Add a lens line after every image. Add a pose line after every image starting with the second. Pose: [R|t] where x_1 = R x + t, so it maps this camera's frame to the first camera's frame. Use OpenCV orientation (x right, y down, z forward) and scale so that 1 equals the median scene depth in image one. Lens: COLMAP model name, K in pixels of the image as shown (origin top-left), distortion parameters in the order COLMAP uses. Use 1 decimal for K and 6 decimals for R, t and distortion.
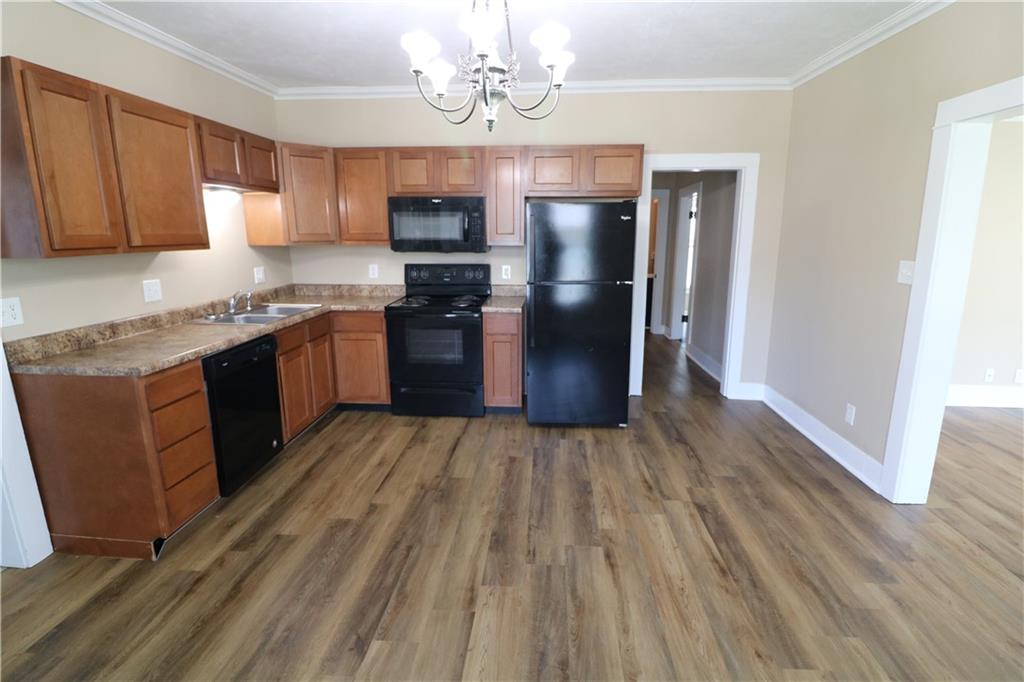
lens RADIAL K [[484.7, 0, 517.3], [0, 484.7, 336.2], [0, 0, 1]] dist [-0.012455, -0.001514]
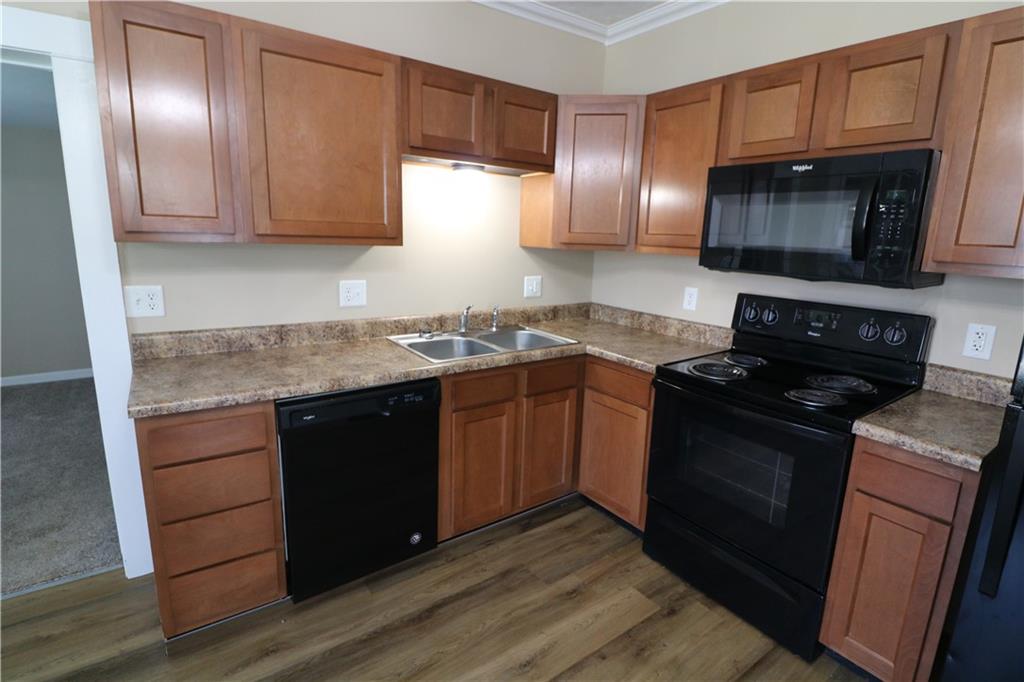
lens RADIAL K [[497.8, 0, 516.5], [0, 497.8, 335.9], [0, 0, 1]] dist [-0.000281, -0.012687]
pose [[0.638706, 0.176044, -0.749042, 0.047994], [-0.195348, 0.978680, 0.063442, -0.110645], [0.744240, 0.105803, 0.659479, 0.556996]]
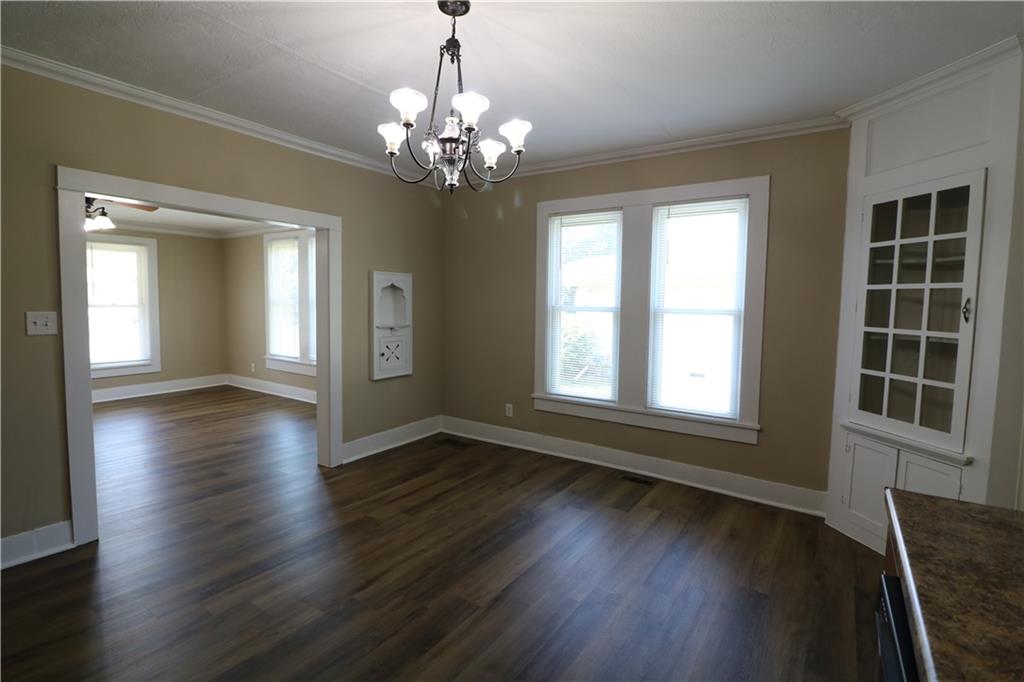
lens RADIAL K [[484.7, 0, 517.3], [0, 484.7, 336.2], [0, 0, 1]] dist [-0.012455, -0.001514]
pose [[-0.869000, -0.047014, 0.492574, -0.394378], [0.088206, 0.964813, 0.247699, -0.201303], [-0.486887, 0.258699, -0.834276, 1.033228]]
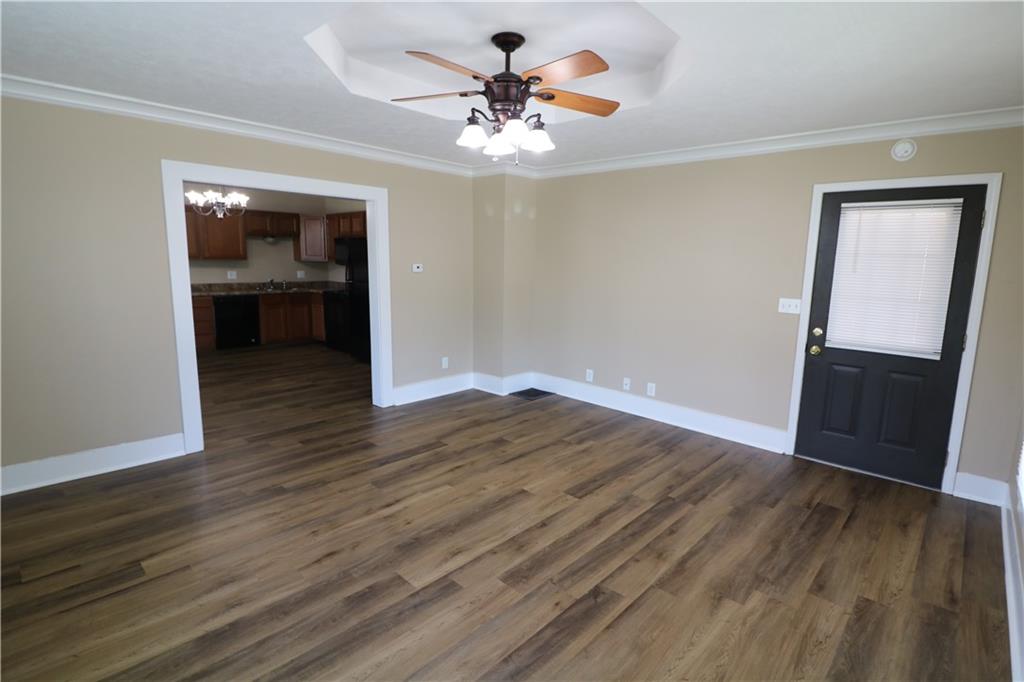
lens RADIAL K [[497.8, 0, 516.5], [0, 497.8, 335.9], [0, 0, 1]] dist [-0.000281, -0.012687]
pose [[0.777906, 0.112551, -0.618219, 1.841734], [-0.151912, 0.988330, -0.011218, 0.025395], [0.609742, 0.102642, 0.785926, -0.134704]]
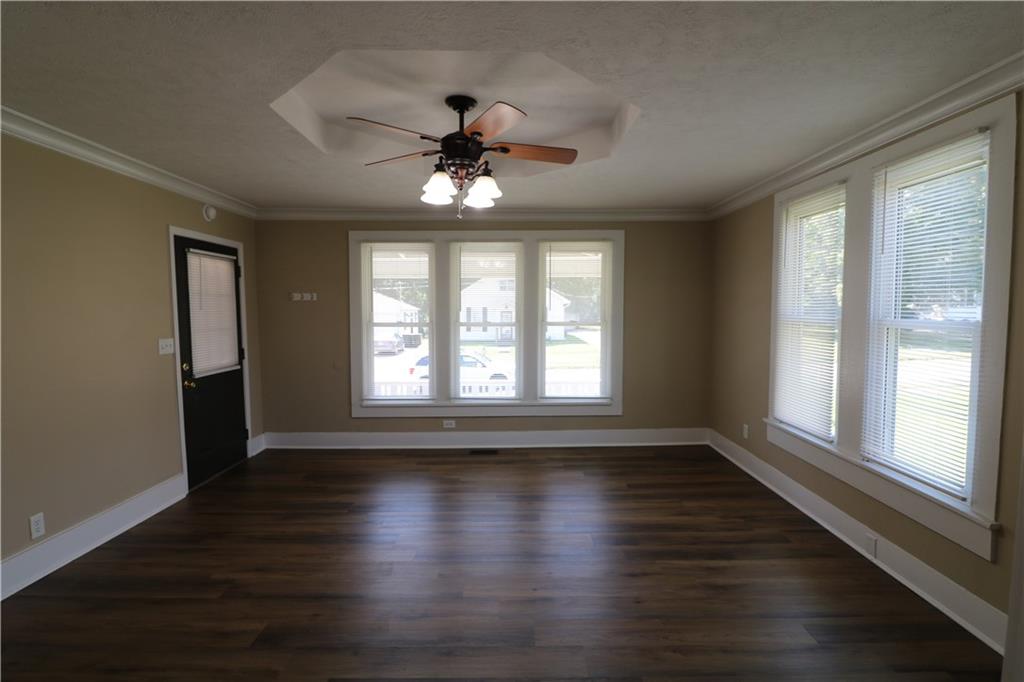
lens RADIAL K [[497.8, 0, 516.5], [0, 497.8, 335.9], [0, 0, 1]] dist [-0.000281, -0.012687]
pose [[-0.073815, -0.057322, 0.995623, 0.462293], [0.206856, 0.975754, 0.071514, -0.092656], [-0.975583, 0.211230, -0.060168, 0.451687]]
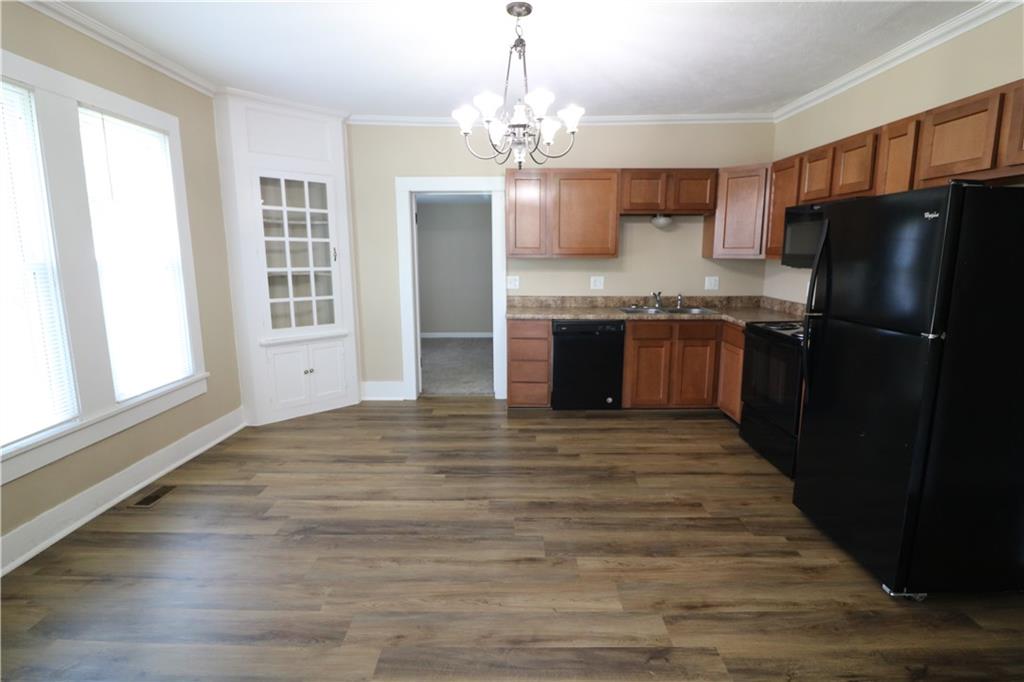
lens RADIAL K [[497.8, 0, 516.5], [0, 497.8, 335.9], [0, 0, 1]] dist [-0.000281, -0.012687]
pose [[0.066427, 0.168649, -0.983435, 0.748633], [-0.209069, 0.966086, 0.151552, -0.100087], [0.975642, 0.195539, 0.099433, 0.510135]]
